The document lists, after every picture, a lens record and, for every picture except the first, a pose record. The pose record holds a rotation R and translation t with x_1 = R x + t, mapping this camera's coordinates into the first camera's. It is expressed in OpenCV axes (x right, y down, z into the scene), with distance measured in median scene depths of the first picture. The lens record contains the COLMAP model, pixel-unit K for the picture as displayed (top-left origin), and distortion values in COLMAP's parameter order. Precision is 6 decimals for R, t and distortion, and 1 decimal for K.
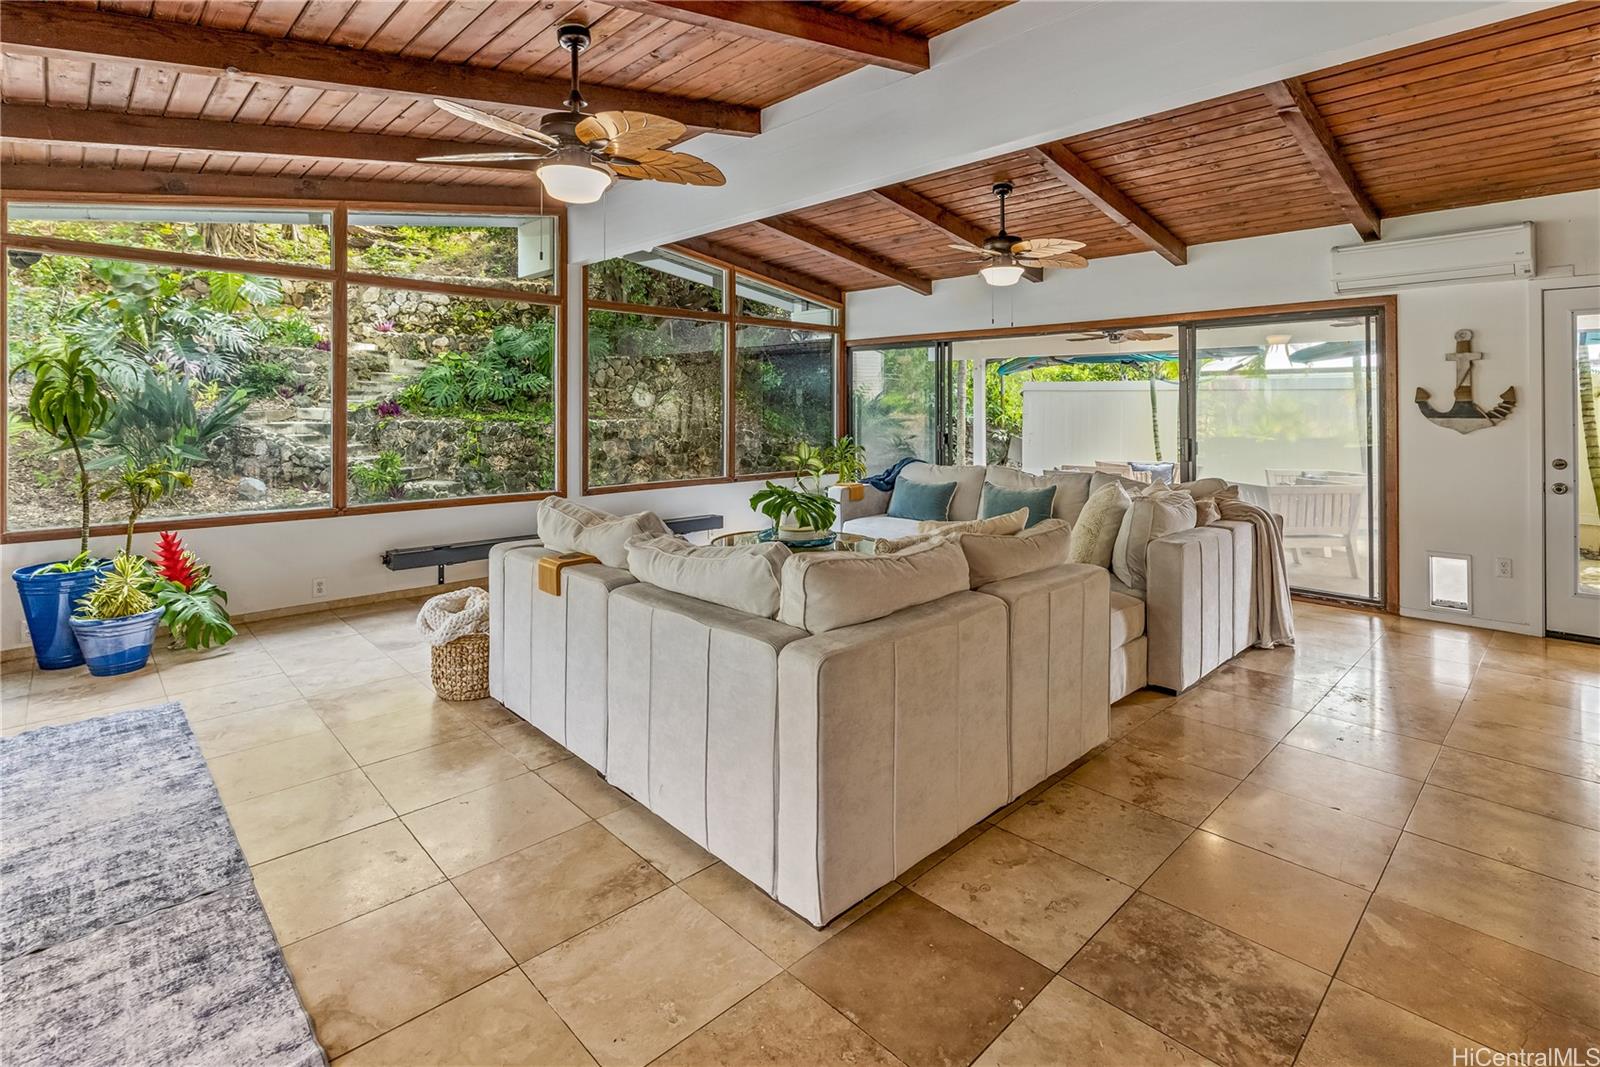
lens RADIAL K [[772.2, 0, 799.9], [0, 772.2, 399.4], [0, 0, 1]] dist [0.002114, -0.000060]
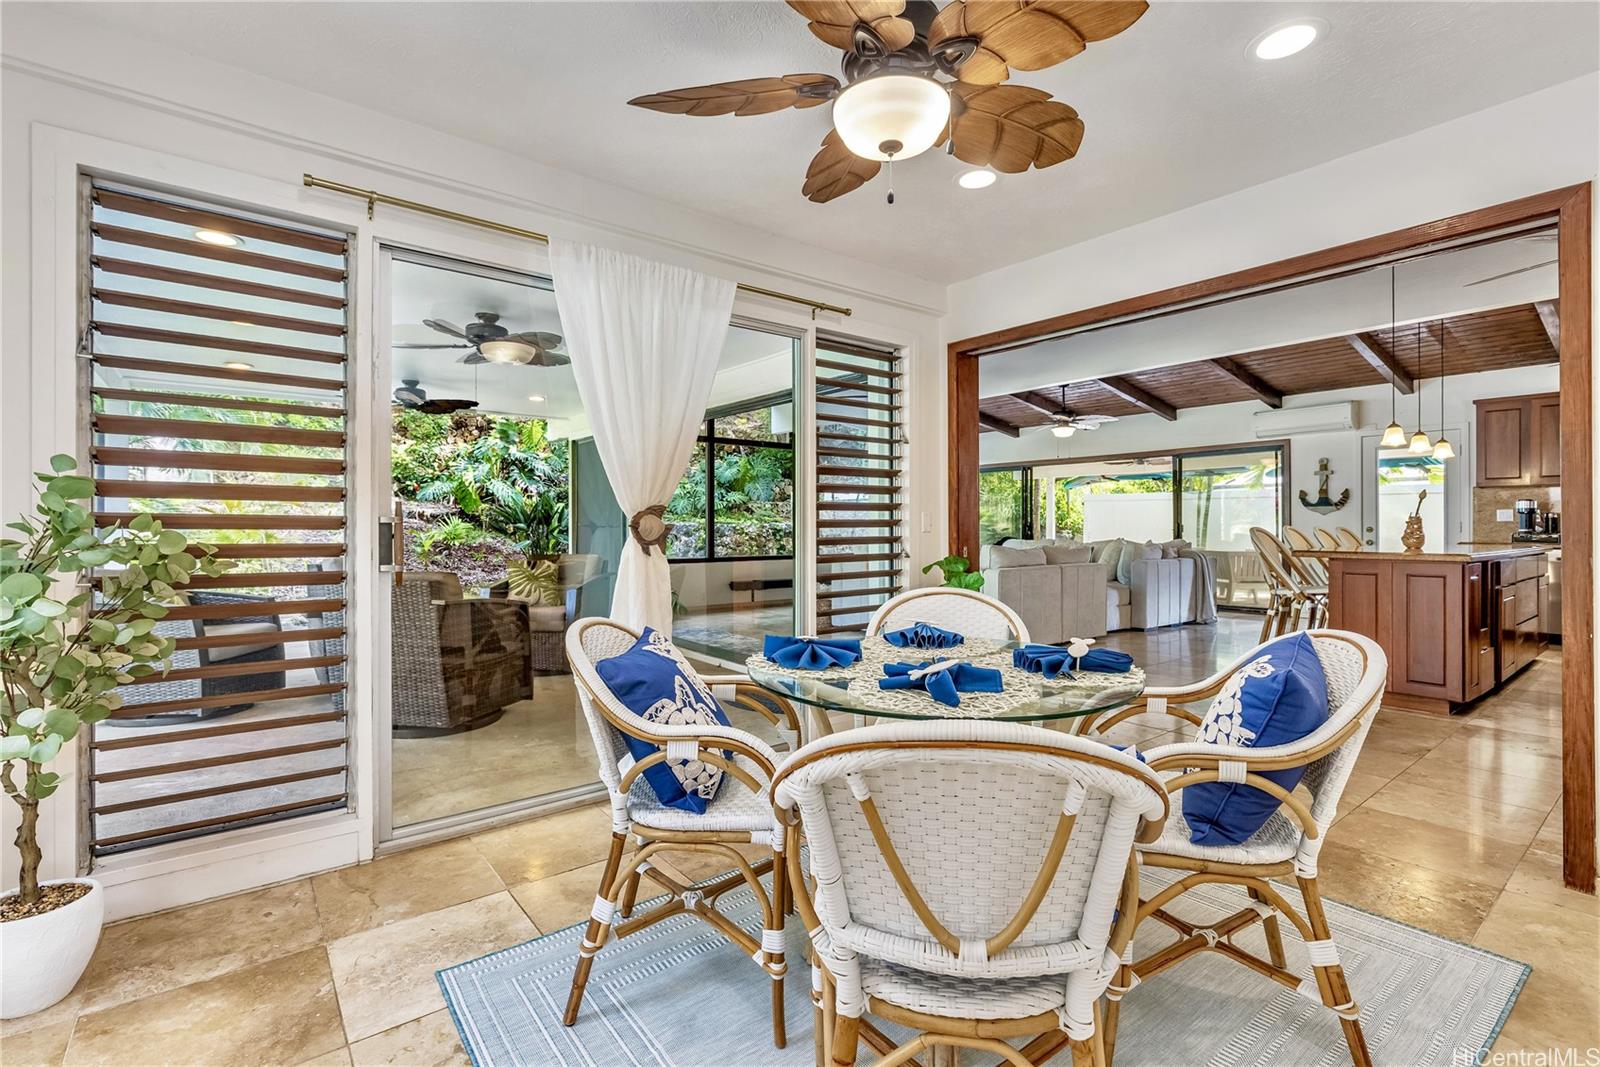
lens RADIAL K [[726.4, 0, 794.5], [0, 726.4, 525.6], [0, 0, 1]] dist [0.002758, 0.000134]
pose [[0.993830, -0.005188, -0.110789, -0.181077], [0.006220, 0.999940, 0.008970, 0.042968], [0.110736, -0.009604, 0.993803, -0.787452]]
